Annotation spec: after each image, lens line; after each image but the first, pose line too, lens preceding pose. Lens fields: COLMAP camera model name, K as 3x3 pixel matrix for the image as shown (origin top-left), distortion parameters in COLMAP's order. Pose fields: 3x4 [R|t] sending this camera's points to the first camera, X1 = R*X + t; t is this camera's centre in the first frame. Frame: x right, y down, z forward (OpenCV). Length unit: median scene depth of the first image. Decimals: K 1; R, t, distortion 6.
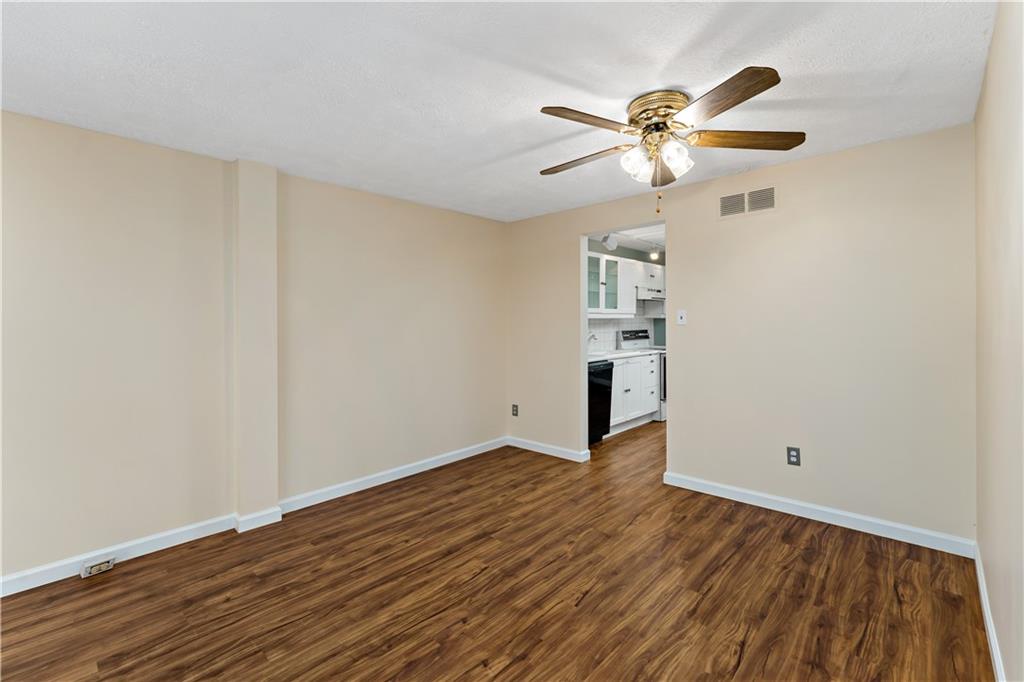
lens RADIAL K [[441.7, 0, 516.2], [0, 441.7, 312.2], [0, 0, 1]] dist [-0.000942, 0.000171]
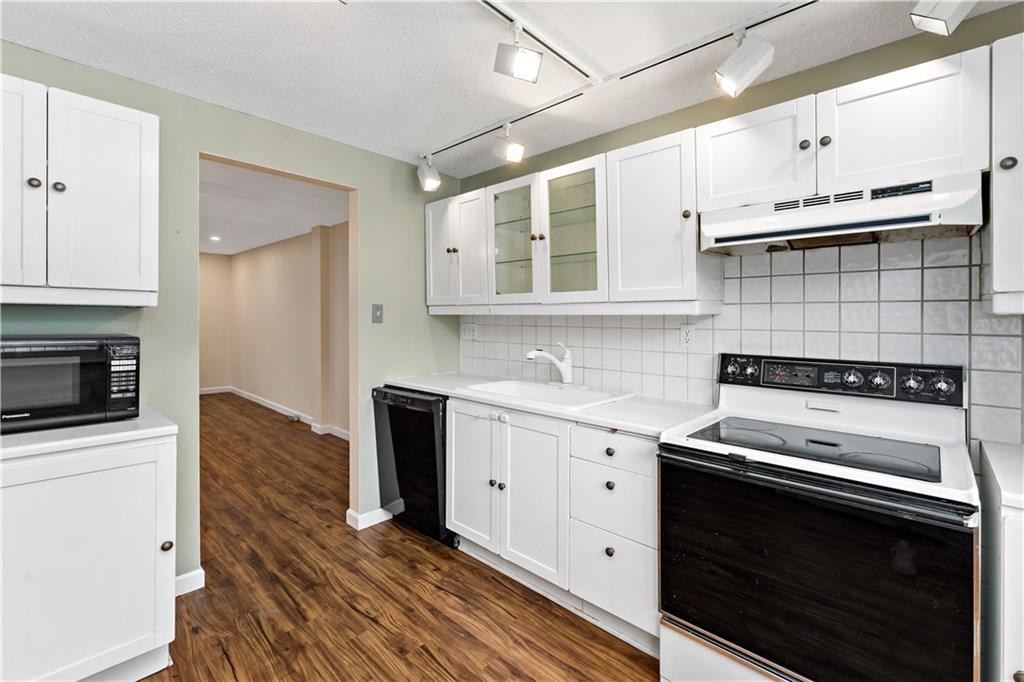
lens RADIAL K [[441.7, 0, 516.2], [0, 441.7, 312.2], [0, 0, 1]] dist [-0.000942, 0.000171]
pose [[0.007066, -0.004309, -0.999966, 0.673047], [0.013421, 0.999901, -0.004214, 0.013234], [0.999885, -0.013391, 0.007123, 1.009847]]
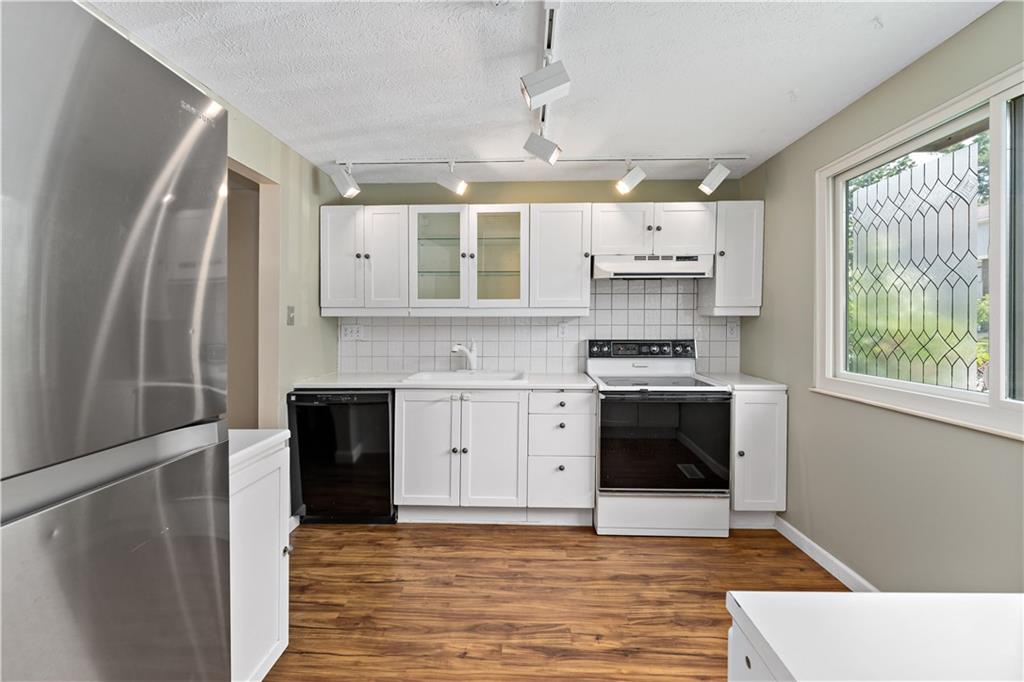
lens RADIAL K [[434.0, 0, 513.5], [0, 434.0, 318.7], [0, 0, 1]] dist [-0.000606, -0.000144]
pose [[0.650094, 0.005846, -0.759831, 0.691242], [0.010289, 0.999811, 0.016496, 0.008314], [0.759784, -0.018541, 0.649911, 0.701202]]
